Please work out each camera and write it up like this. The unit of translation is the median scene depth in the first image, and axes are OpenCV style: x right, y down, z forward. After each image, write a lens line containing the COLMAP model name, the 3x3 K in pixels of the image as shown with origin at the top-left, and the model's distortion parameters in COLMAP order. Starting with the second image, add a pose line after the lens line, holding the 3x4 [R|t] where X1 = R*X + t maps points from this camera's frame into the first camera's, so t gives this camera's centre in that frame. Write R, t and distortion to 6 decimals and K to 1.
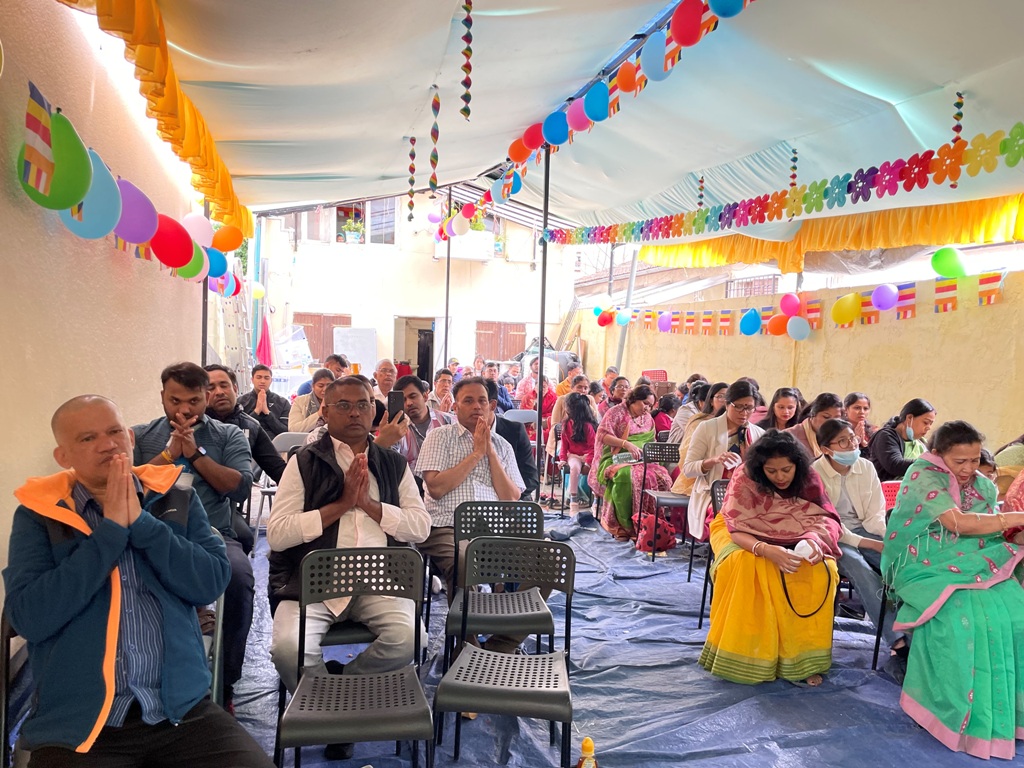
lens RADIAL K [[773.2, 0, 524.2], [0, 773.2, 391.8], [0, 0, 1]] dist [0.090474, -0.123208]
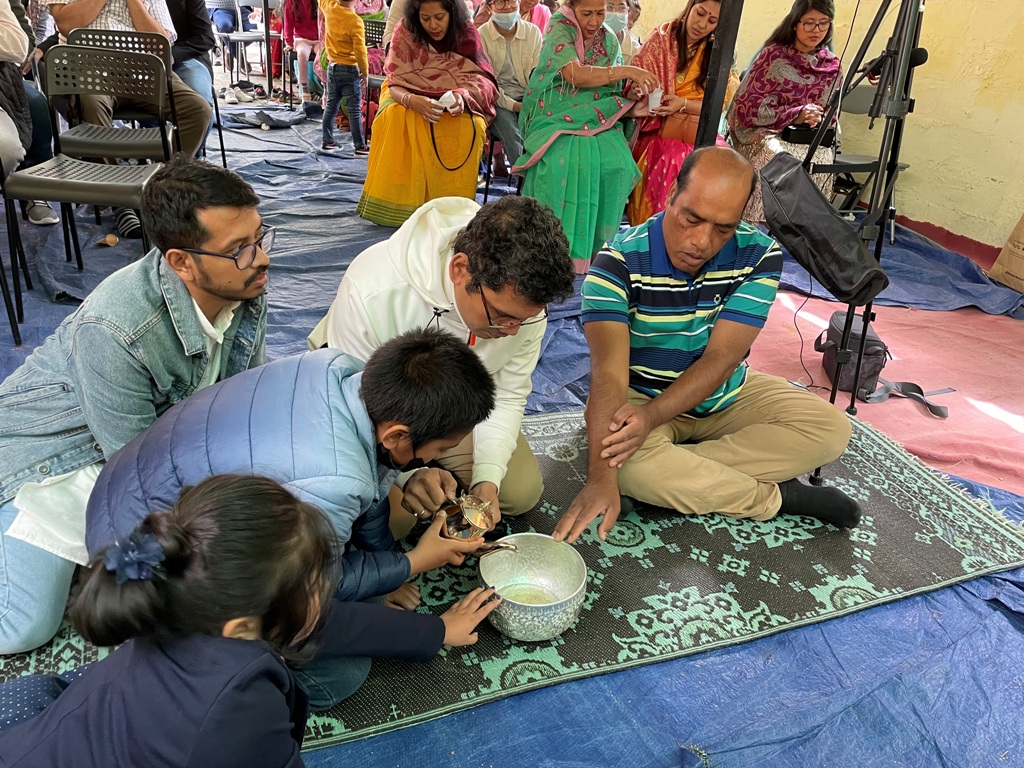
lens RADIAL K [[773.2, 0, 525.4], [0, 773.2, 379.4], [0, 0, 1]] dist [0.090474, -0.123208]
pose [[0.974391, -0.034475, 0.222204, 0.197863], [-0.061810, 0.909048, 0.412081, 0.094653], [-0.216201, -0.415262, 0.883637, -0.101165]]
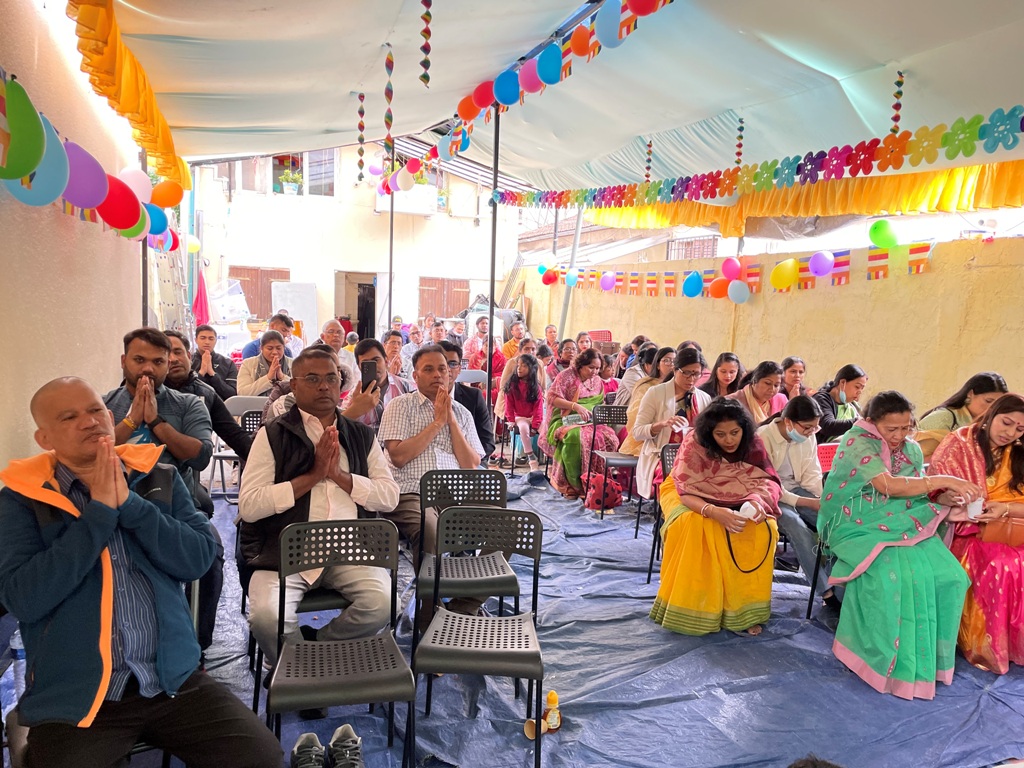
lens RADIAL K [[773.2, 0, 525.2], [0, 773.2, 392.0], [0, 0, 1]] dist [0.090474, -0.123208]
pose [[0.996757, -0.001139, 0.080466, -0.030253], [-0.003742, 0.998162, 0.060486, -0.022258], [-0.080387, -0.060591, 0.994920, -0.025338]]
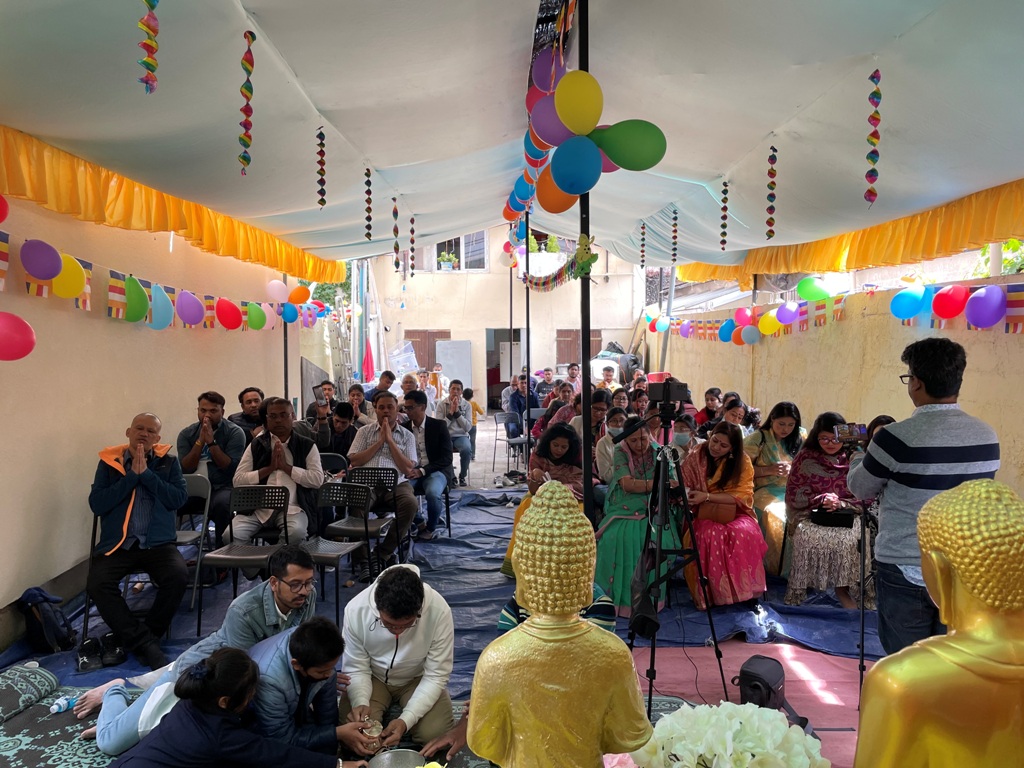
lens RADIAL K [[773.2, 0, 510.0], [0, 773.2, 381.2], [0, 0, 1]] dist [0.090474, -0.123208]
pose [[0.970713, -0.025303, -0.238906, 0.610506], [0.023570, 0.999671, -0.010110, -0.023333], [0.239083, 0.004183, 0.970990, -0.546348]]
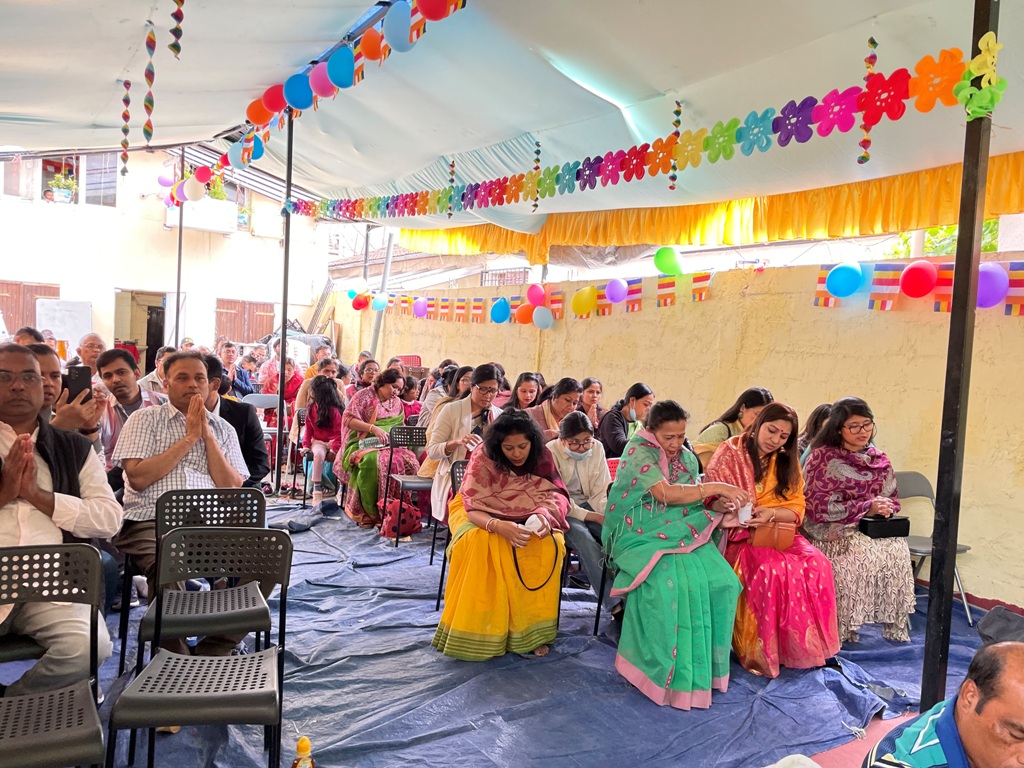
lens RADIAL K [[773.2, 0, 526.6], [0, 773.2, 391.9], [0, 0, 1]] dist [0.090474, -0.123208]
pose [[0.953001, 0.007916, 0.302864, 0.034786], [-0.012054, 0.999858, 0.011799, 0.013760], [-0.302727, -0.014895, 0.952961, 0.029942]]
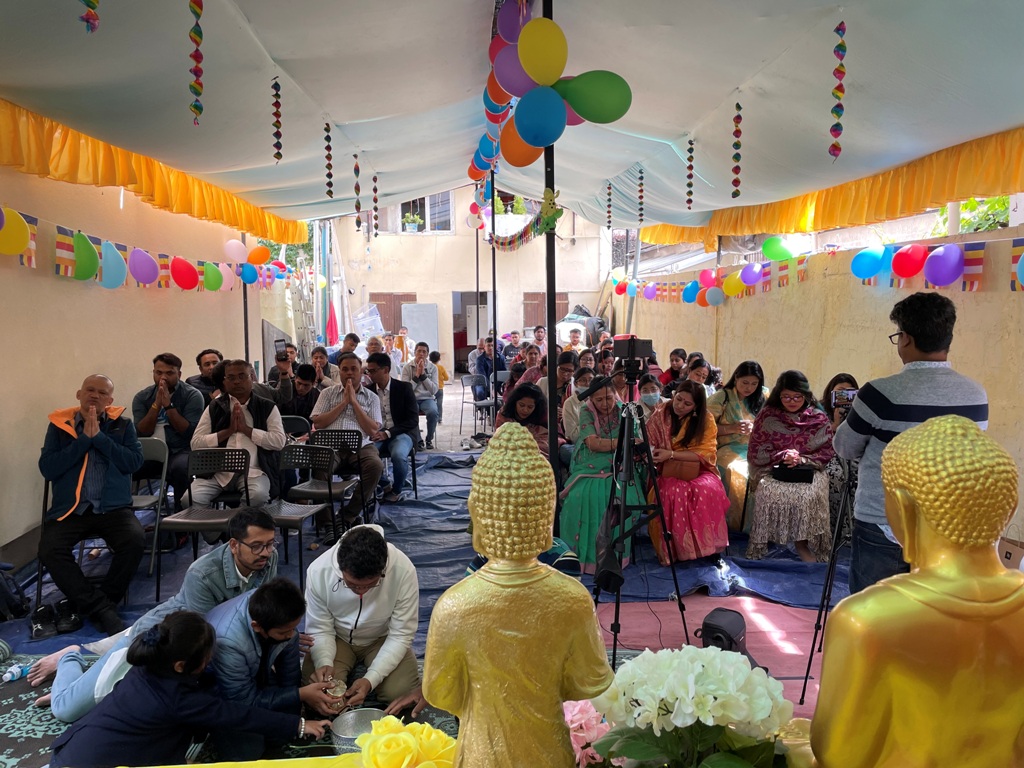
lens RADIAL K [[773.2, 0, 515.2], [0, 773.2, 374.0], [0, 0, 1]] dist [0.090474, -0.123208]
pose [[0.981072, -0.022006, -0.192389, 0.610933], [0.027761, 0.999243, 0.027270, -0.014301], [0.191643, -0.032095, 0.980940, -0.532953]]
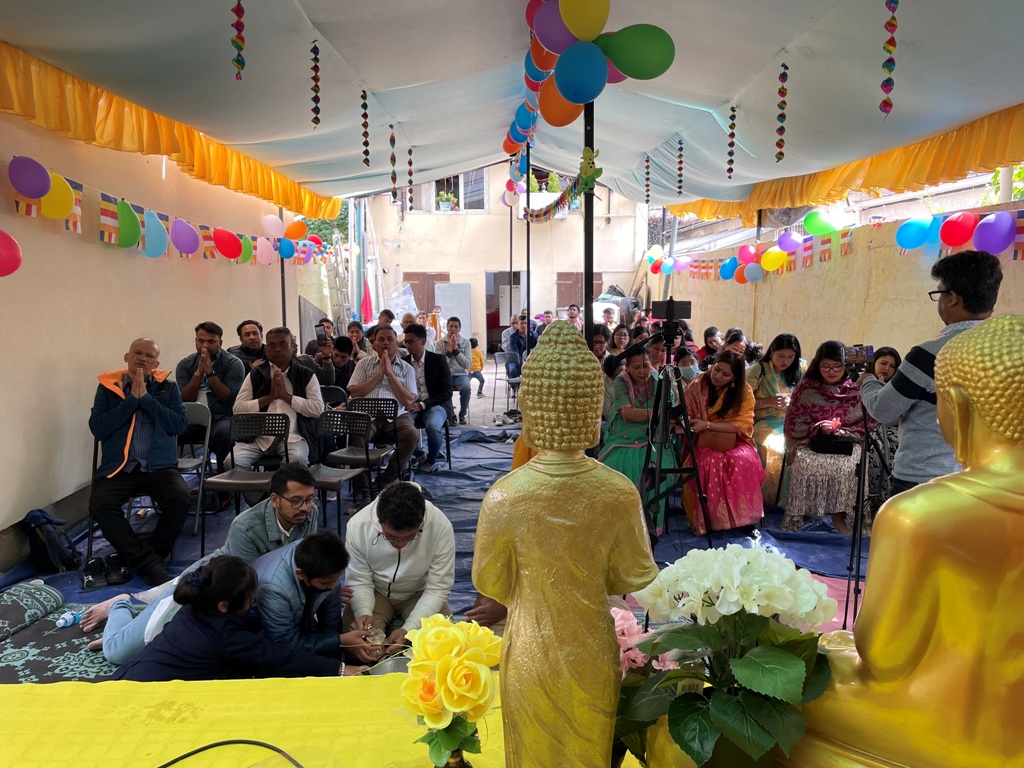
lens RADIAL K [[773.2, 0, 510.4], [0, 773.2, 388.5], [0, 0, 1]] dist [0.090474, -0.123208]
pose [[0.971126, -0.004176, -0.238530, 0.605490], [0.020073, 0.997732, 0.064253, 0.013903], [0.237721, -0.067186, 0.969007, -0.538830]]
